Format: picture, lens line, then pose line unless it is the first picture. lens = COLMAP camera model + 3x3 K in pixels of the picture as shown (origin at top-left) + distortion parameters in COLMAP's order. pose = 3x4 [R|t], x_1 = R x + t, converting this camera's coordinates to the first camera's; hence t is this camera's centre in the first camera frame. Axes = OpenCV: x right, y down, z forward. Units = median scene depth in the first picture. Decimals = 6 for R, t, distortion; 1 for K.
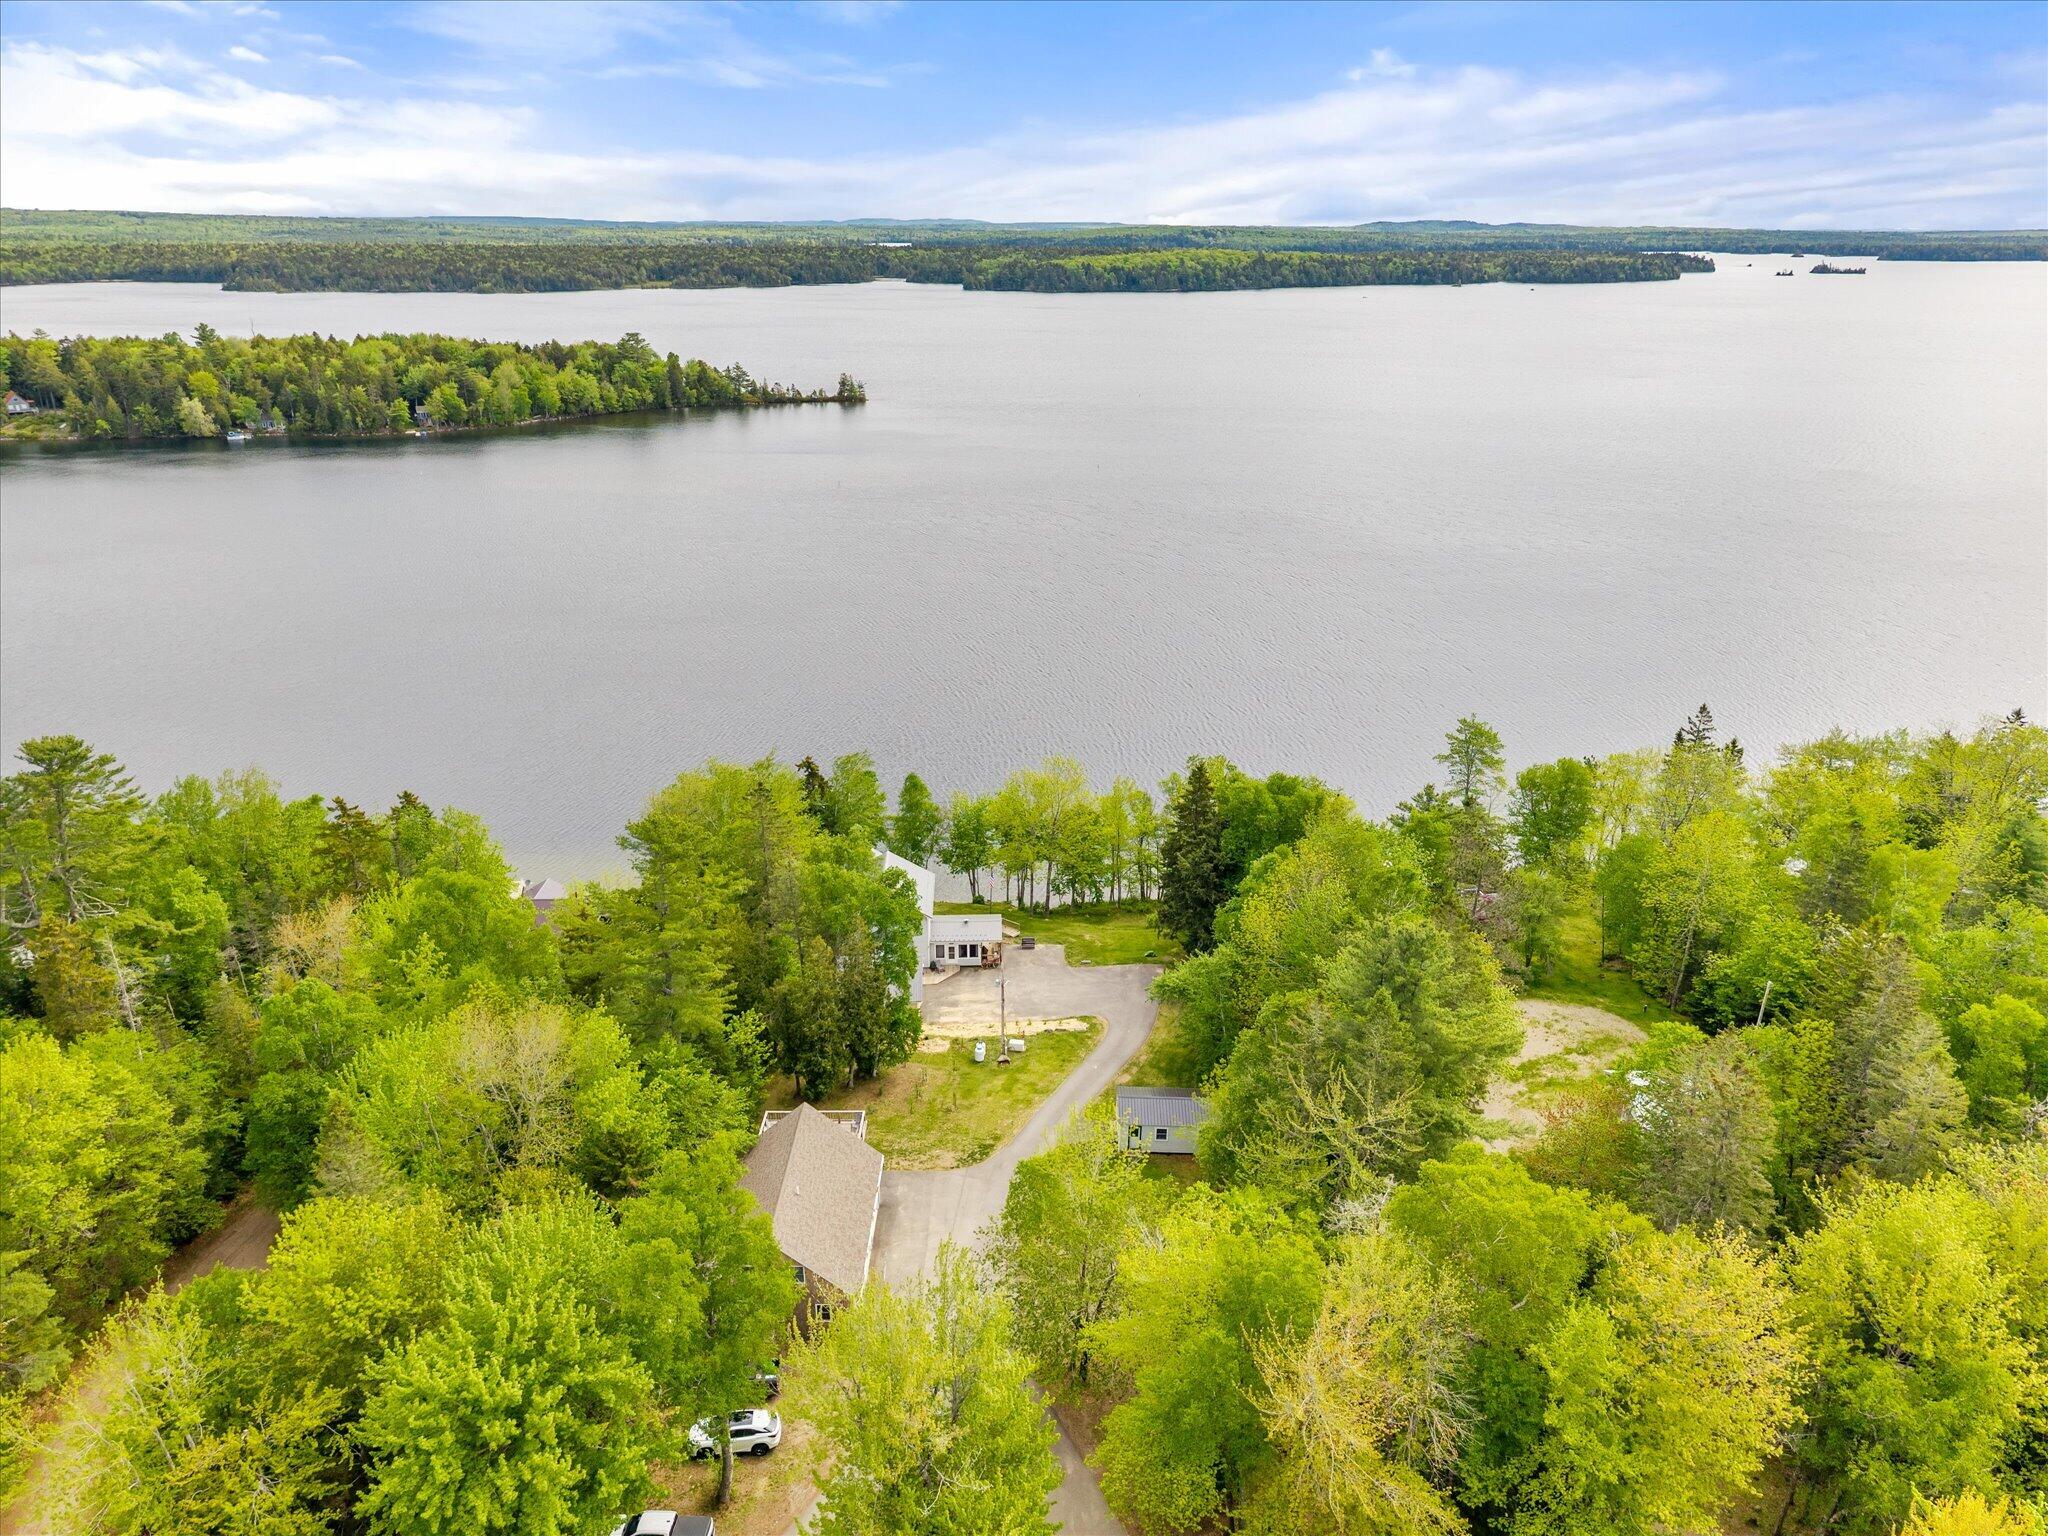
lens RADIAL K [[1409.6, 0, 1022.4], [0, 1409.6, 777.1], [0, 0, 1]] dist [0.003484, -0.010192]
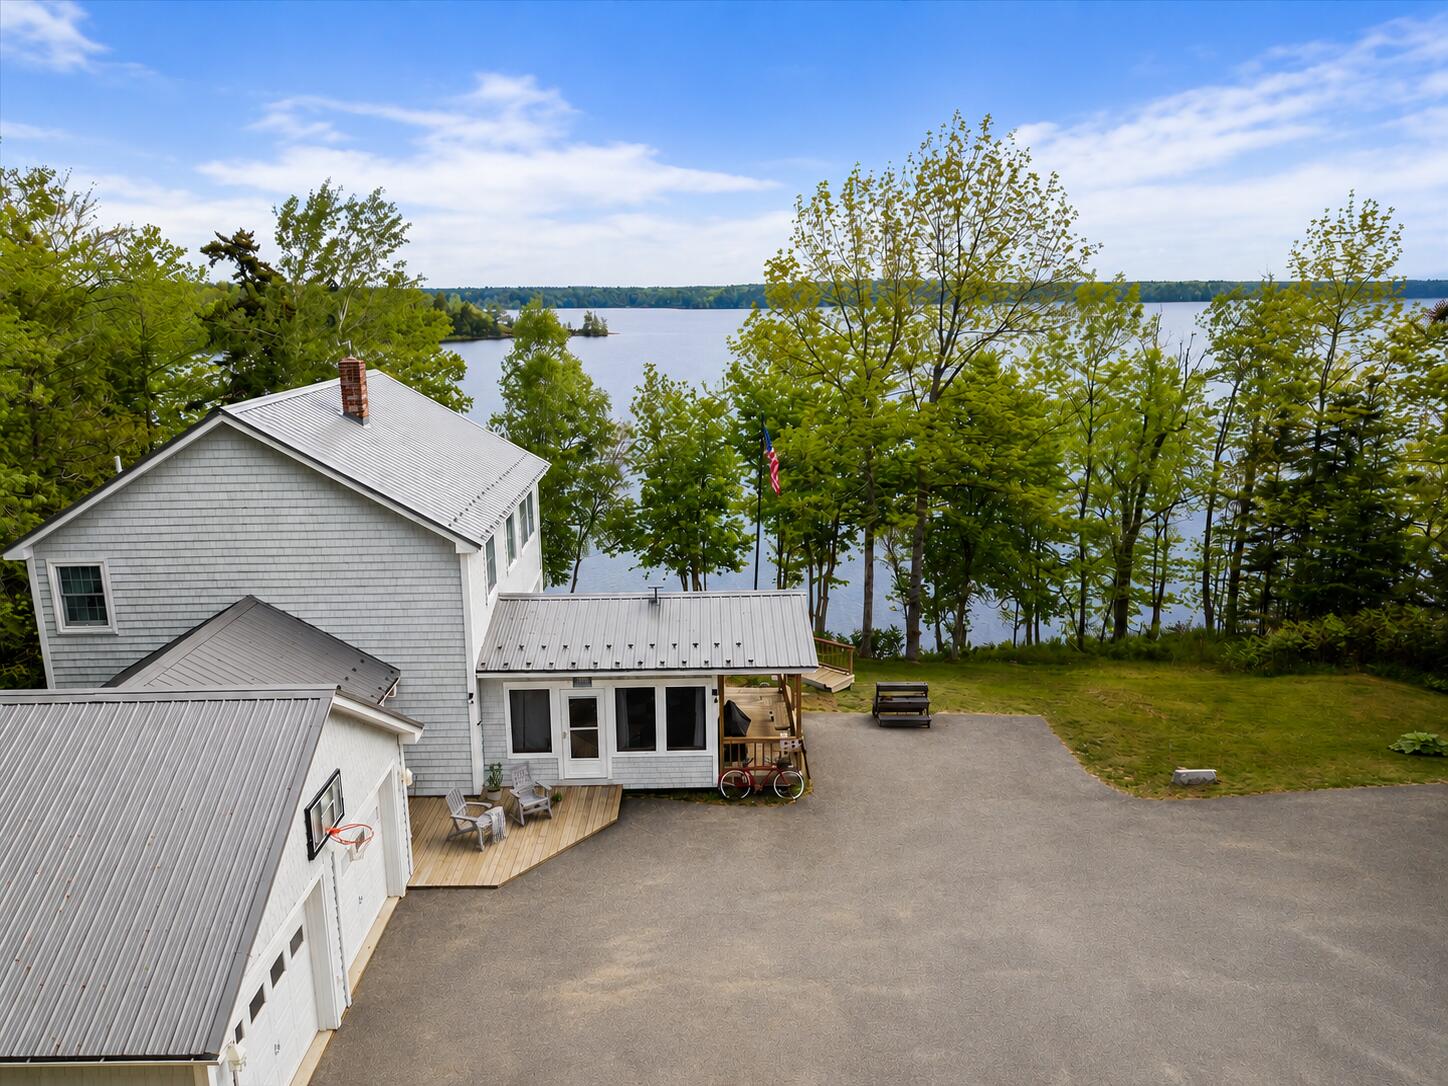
lens RADIAL K [[996.6, 0, 718.3], [0, 996.6, 540.1], [0, 0, 1]] dist [0.003484, -0.010192]
pose [[0.999785, -0.007495, -0.019340, -0.007981], [0.004126, 0.985665, -0.168664, 0.037289], [0.020326, 0.168548, 0.985484, 0.257008]]
